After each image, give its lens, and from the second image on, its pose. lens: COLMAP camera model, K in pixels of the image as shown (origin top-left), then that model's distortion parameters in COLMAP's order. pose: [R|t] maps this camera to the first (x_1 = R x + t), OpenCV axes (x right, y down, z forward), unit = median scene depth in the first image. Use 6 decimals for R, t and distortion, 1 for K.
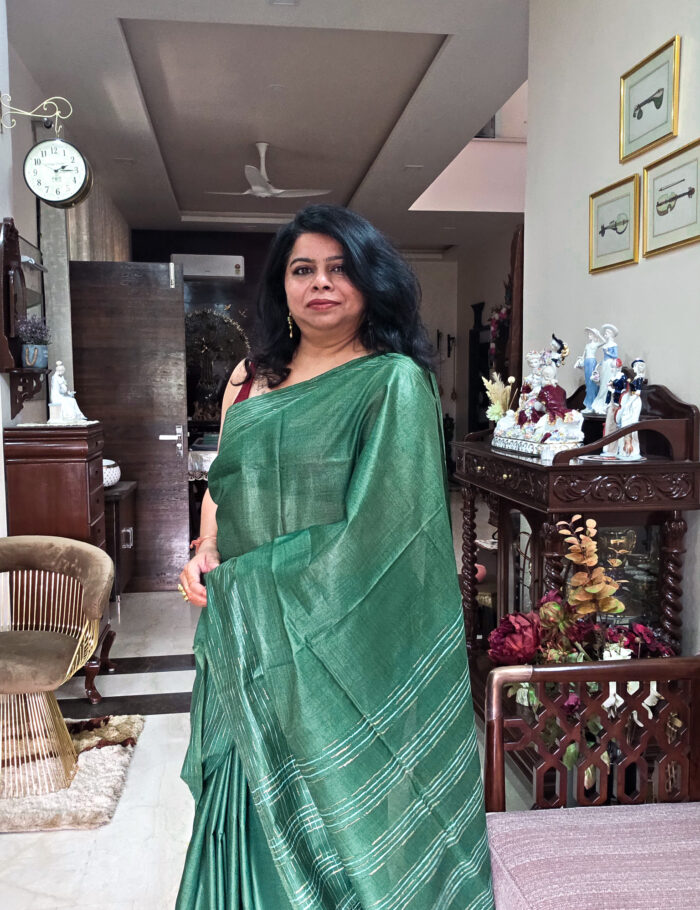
lens RADIAL K [[851.6, 0, 332.4], [0, 851.6, 469.9], [0, 0, 1]] dist [0.048461, 0.000000]
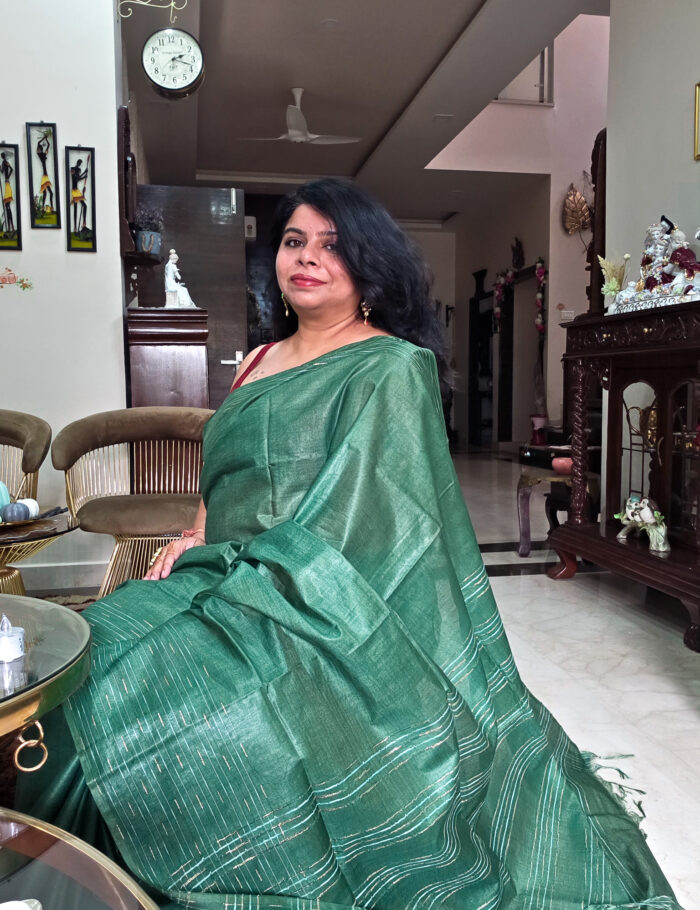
lens RADIAL K [[851.6, 0, 349.8], [0, 851.6, 453.6], [0, 0, 1]] dist [0.048461, 0.000000]
pose [[0.998635, -0.005970, 0.051882, -0.076246], [0.006350, 0.999954, -0.007164, 0.057953], [-0.051837, 0.007484, 0.998628, -0.011874]]
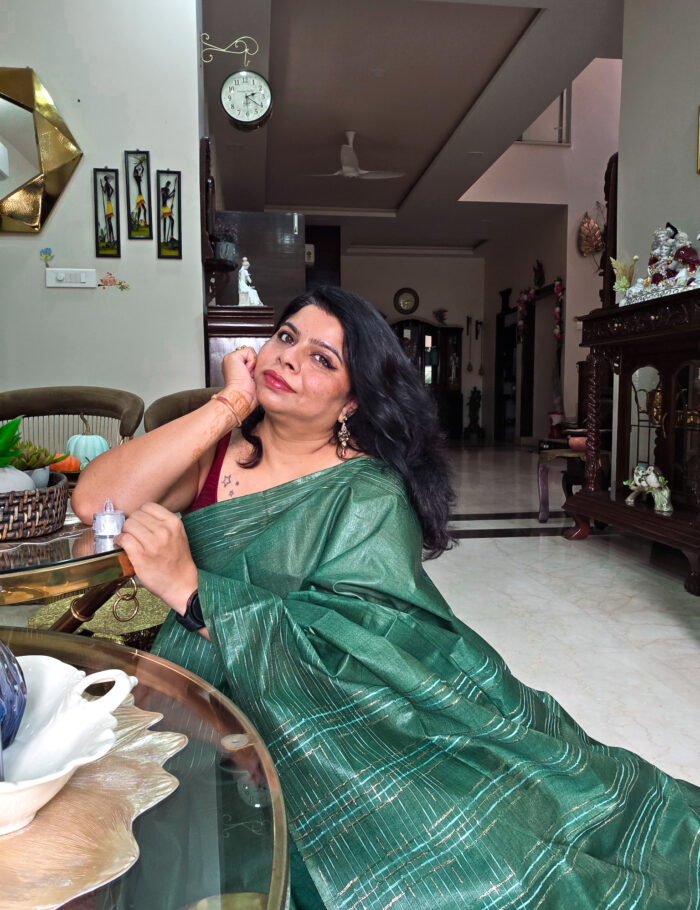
lens RADIAL K [[723.4, 0, 353.7], [0, 723.4, 451.7], [0, 0, 1]] dist [0.031478, 0.021894]
pose [[0.999998, -0.000303, -0.001919, -0.076564], [0.000290, 0.999978, -0.006606, 0.071665], [0.001921, 0.006606, 0.999976, -0.010263]]
